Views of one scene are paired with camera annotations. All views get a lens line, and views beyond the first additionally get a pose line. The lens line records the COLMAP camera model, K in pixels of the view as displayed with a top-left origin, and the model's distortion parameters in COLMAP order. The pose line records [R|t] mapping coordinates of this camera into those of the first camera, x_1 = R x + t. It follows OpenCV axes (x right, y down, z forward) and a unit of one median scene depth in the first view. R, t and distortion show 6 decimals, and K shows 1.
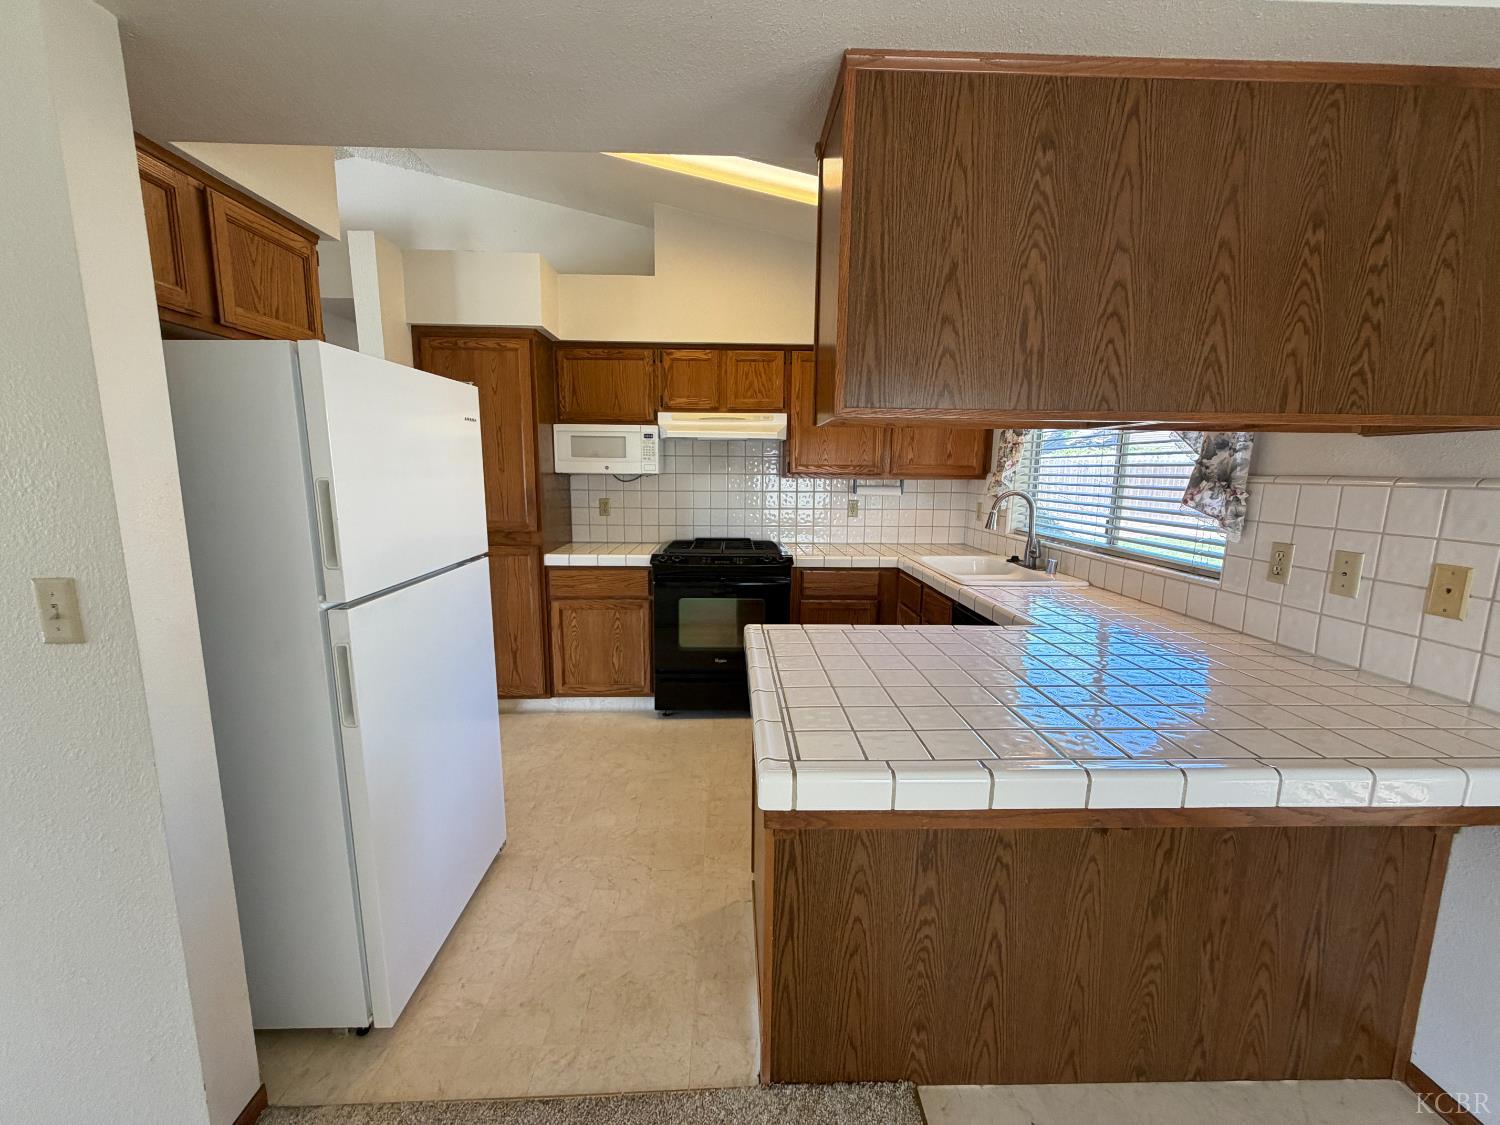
lens RADIAL K [[600.9, 0, 750.7], [0, 600.9, 561.0], [0, 0, 1]] dist [0.003584, 0.000416]
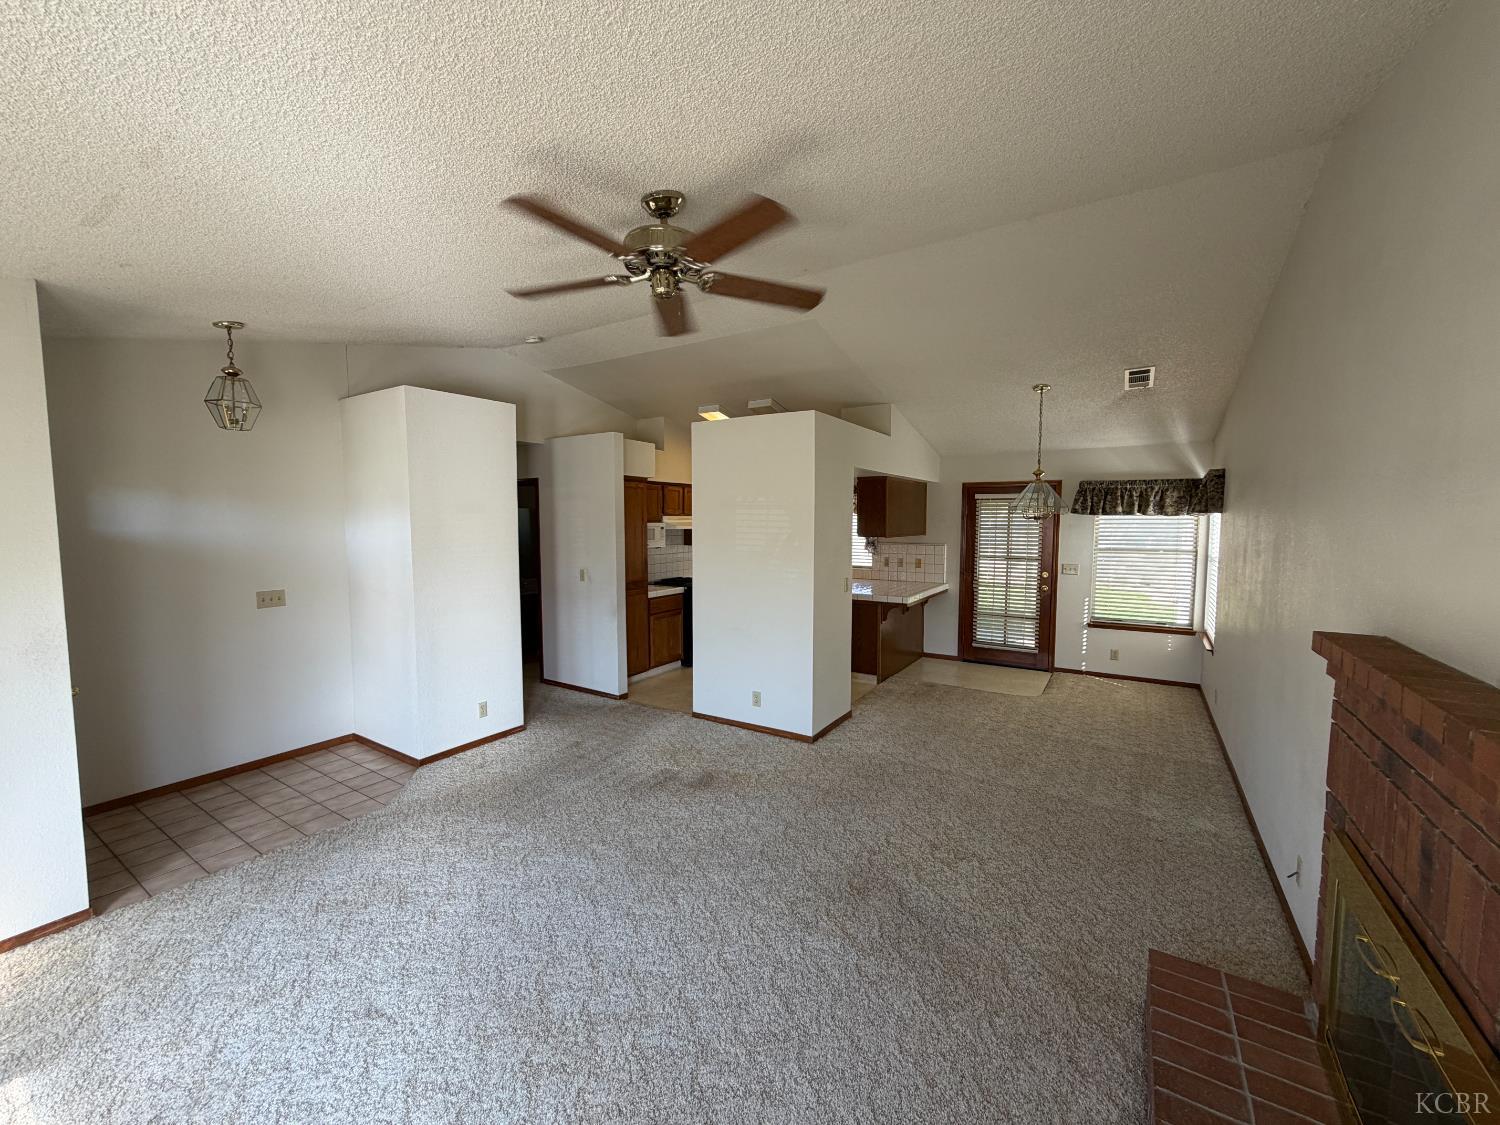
lens RADIAL K [[600.9, 0, 745.8], [0, 600.9, 568.4], [0, 0, 1]] dist [0.003584, 0.000416]
pose [[0.574546, -0.065149, 0.815875, -1.640854], [0.134223, 0.990831, -0.015402, -0.011546], [-0.807392, 0.118359, 0.578022, -0.342834]]
